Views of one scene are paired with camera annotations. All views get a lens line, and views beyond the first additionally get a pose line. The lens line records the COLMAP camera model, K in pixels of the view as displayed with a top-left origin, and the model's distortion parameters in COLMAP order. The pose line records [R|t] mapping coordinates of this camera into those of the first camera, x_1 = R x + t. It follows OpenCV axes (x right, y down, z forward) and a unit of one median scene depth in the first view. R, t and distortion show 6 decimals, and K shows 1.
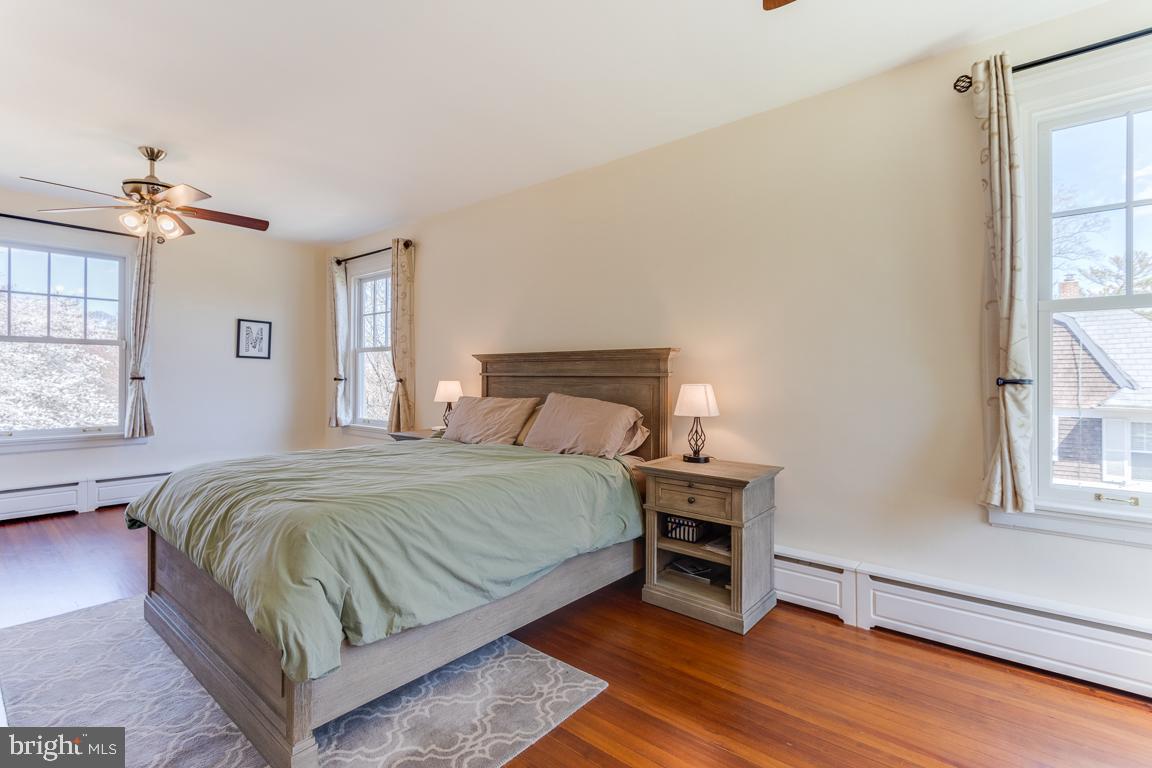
lens RADIAL K [[528.9, 0, 565.1], [0, 528.9, 379.0], [0, 0, 1]] dist [-0.002042, -0.000237]
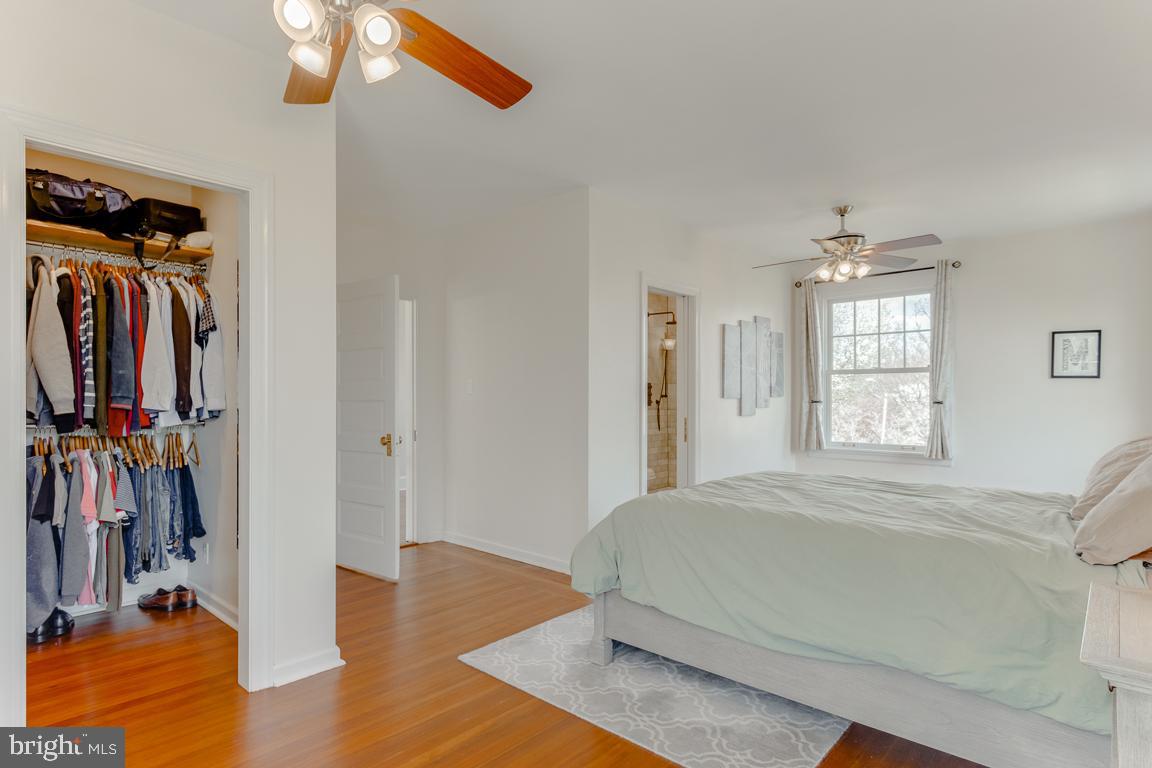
lens RADIAL K [[615.7, 0, 572.6], [0, 615.7, 391.1], [0, 0, 1]] dist [0.001042, 0.000091]
pose [[-0.026967, -0.015015, -0.999524, 0.150630], [-0.006602, 0.999868, -0.014842, -0.000388], [0.999615, 0.006199, -0.027062, 0.111687]]
